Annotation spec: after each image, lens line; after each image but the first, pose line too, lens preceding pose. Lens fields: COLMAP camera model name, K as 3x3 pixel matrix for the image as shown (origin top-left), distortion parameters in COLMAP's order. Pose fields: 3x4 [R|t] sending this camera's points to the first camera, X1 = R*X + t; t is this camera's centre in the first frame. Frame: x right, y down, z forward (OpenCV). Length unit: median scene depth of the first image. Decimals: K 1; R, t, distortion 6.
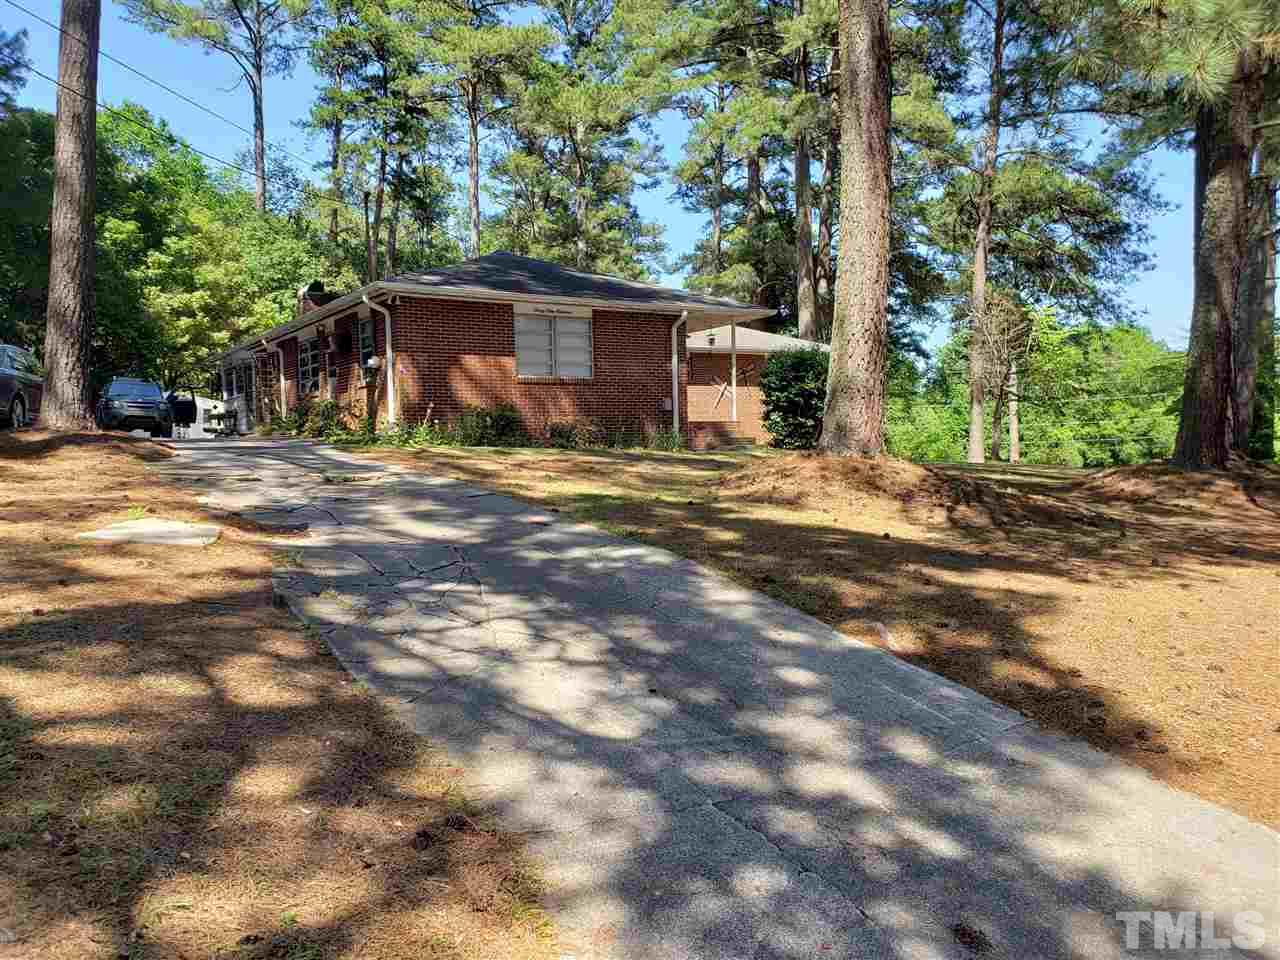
lens RADIAL K [[992.4, 0, 640.2], [0, 992.4, 476.4], [0, 0, 1]] dist [0.025735, -0.008450]
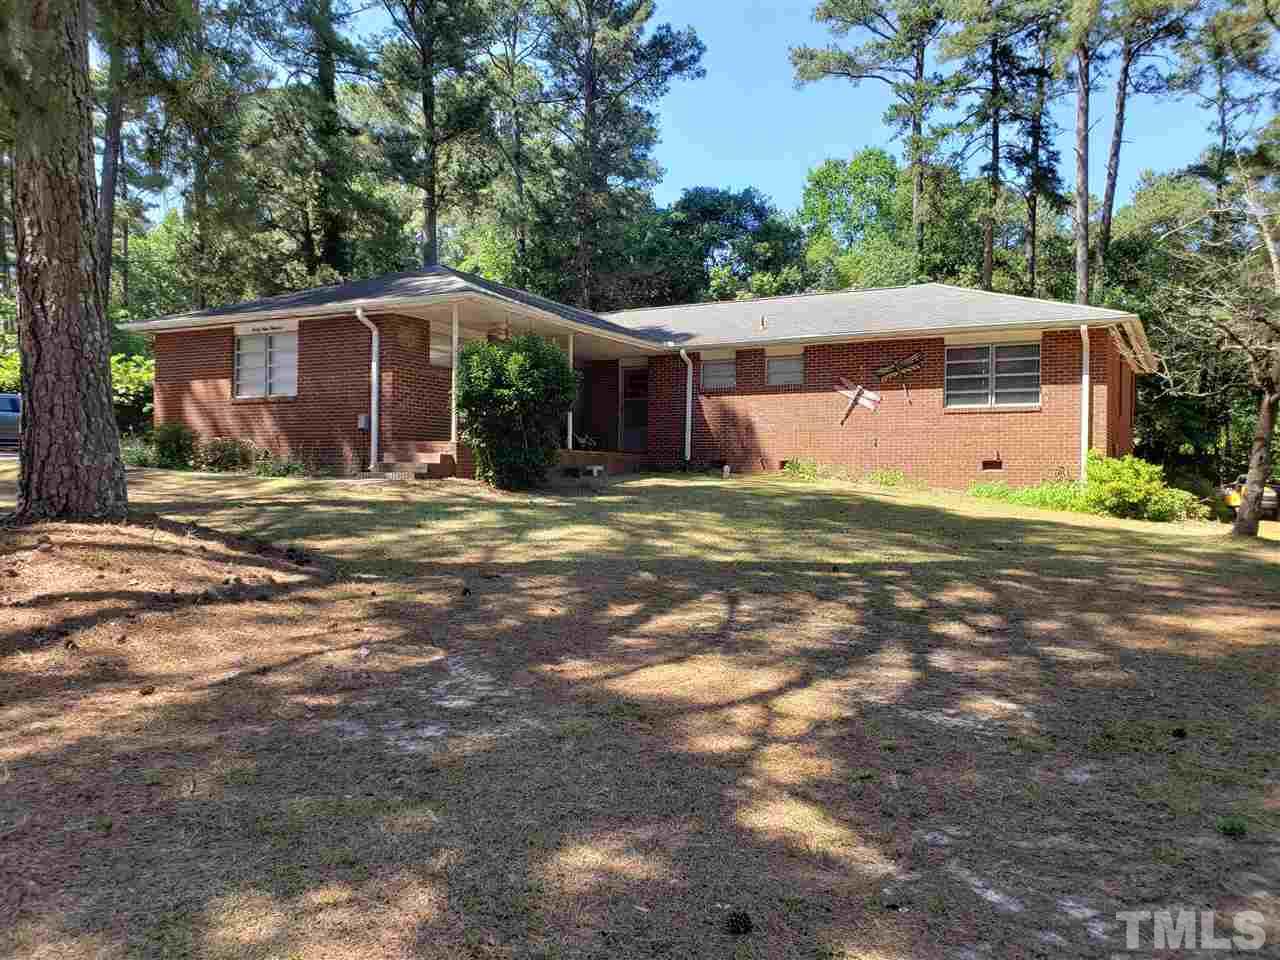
lens RADIAL K [[992.4, 0, 638.9], [0, 992.4, 479.2], [0, 0, 1]] dist [0.025735, -0.008450]
pose [[0.562157, 0.011768, -0.826947, 0.912202], [-0.038109, 0.999205, -0.011687, -0.021865], [0.826152, 0.038084, 0.562159, 0.754050]]
